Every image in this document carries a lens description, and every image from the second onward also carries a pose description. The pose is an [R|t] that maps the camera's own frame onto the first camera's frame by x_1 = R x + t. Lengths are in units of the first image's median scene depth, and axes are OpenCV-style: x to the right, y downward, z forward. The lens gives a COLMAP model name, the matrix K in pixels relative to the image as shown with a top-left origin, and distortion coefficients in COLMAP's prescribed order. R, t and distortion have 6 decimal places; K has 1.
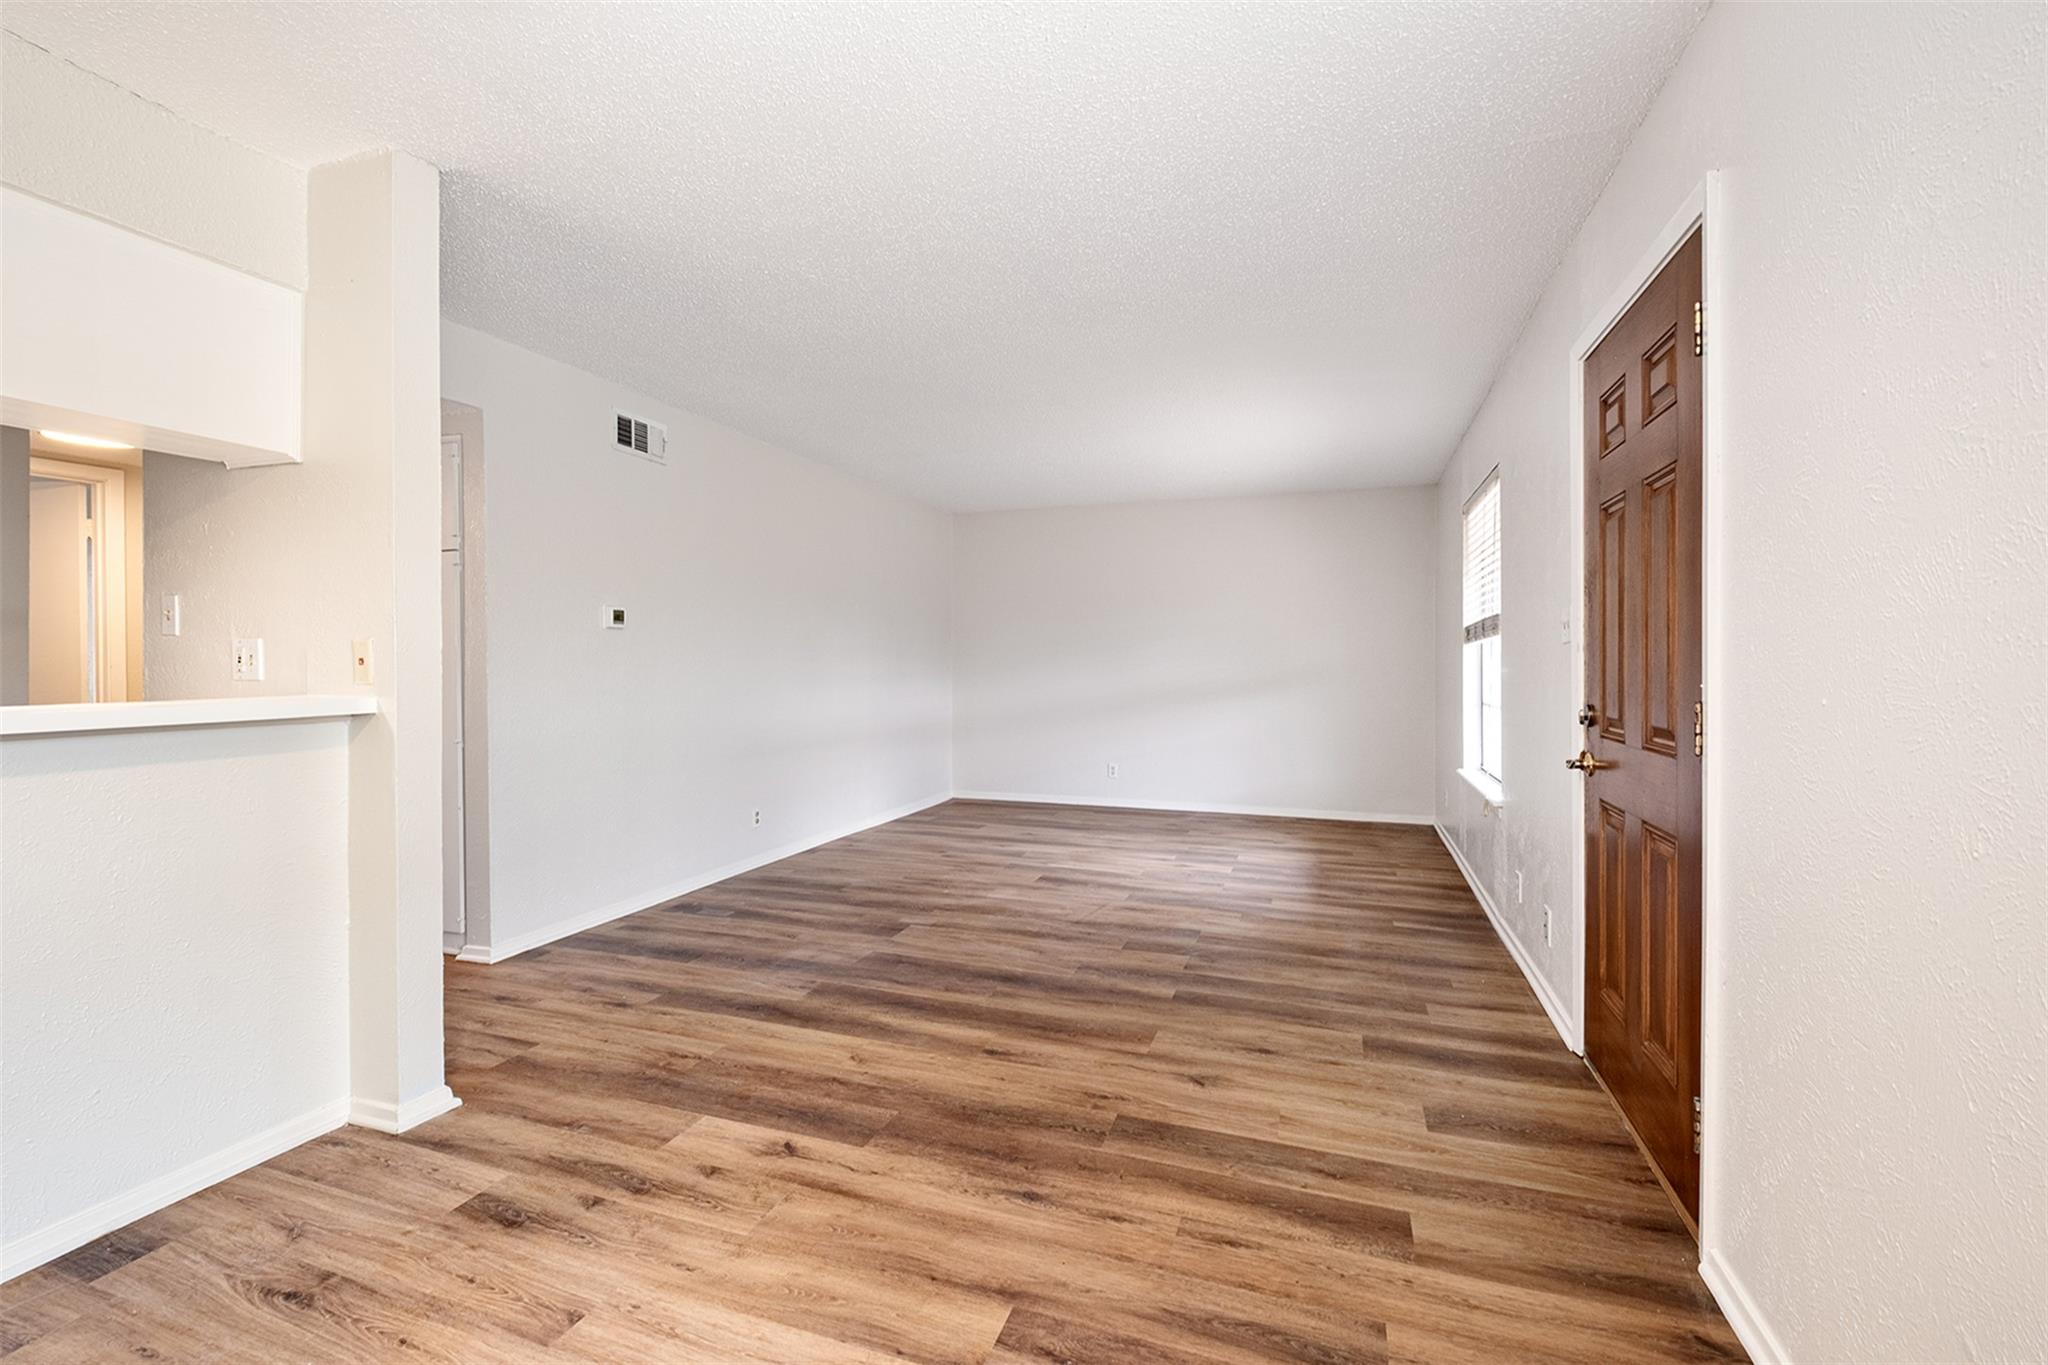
lens RADIAL K [[892.3, 0, 1016.3], [0, 892.3, 670.9], [0, 0, 1]] dist [-0.006178, -0.000860]
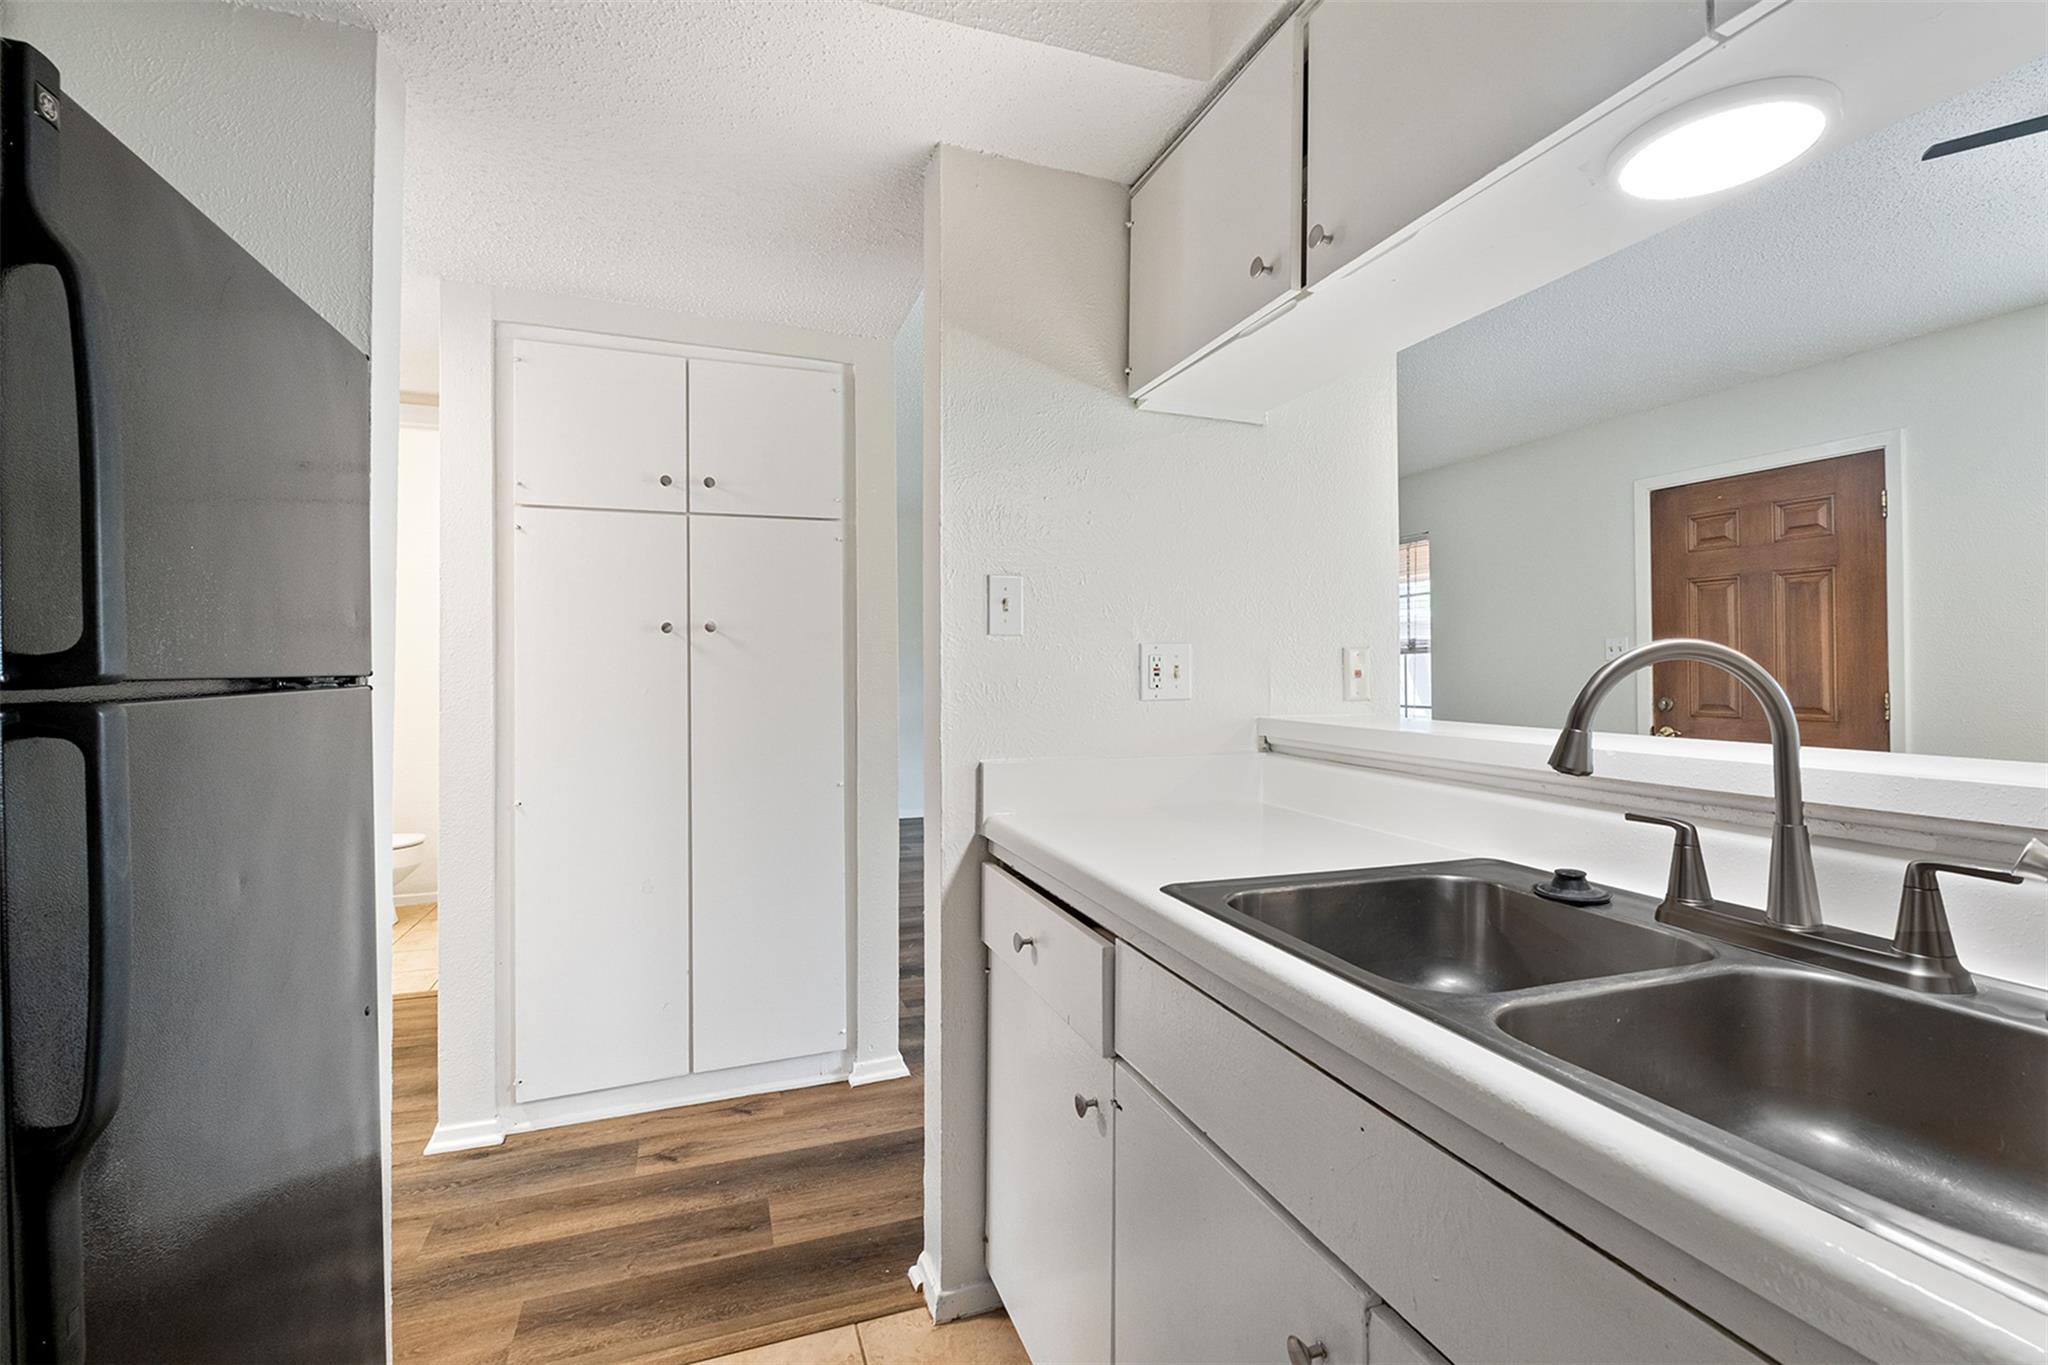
lens RADIAL K [[892.3, 0, 1016.3], [0, 892.3, 670.9], [0, 0, 1]] dist [-0.006178, -0.000860]
pose [[0.774564, 0.000794, 0.632495, -1.327978], [0.005294, 0.999956, -0.007738, -0.008411], [-0.632474, 0.009342, 0.774525, 0.481702]]
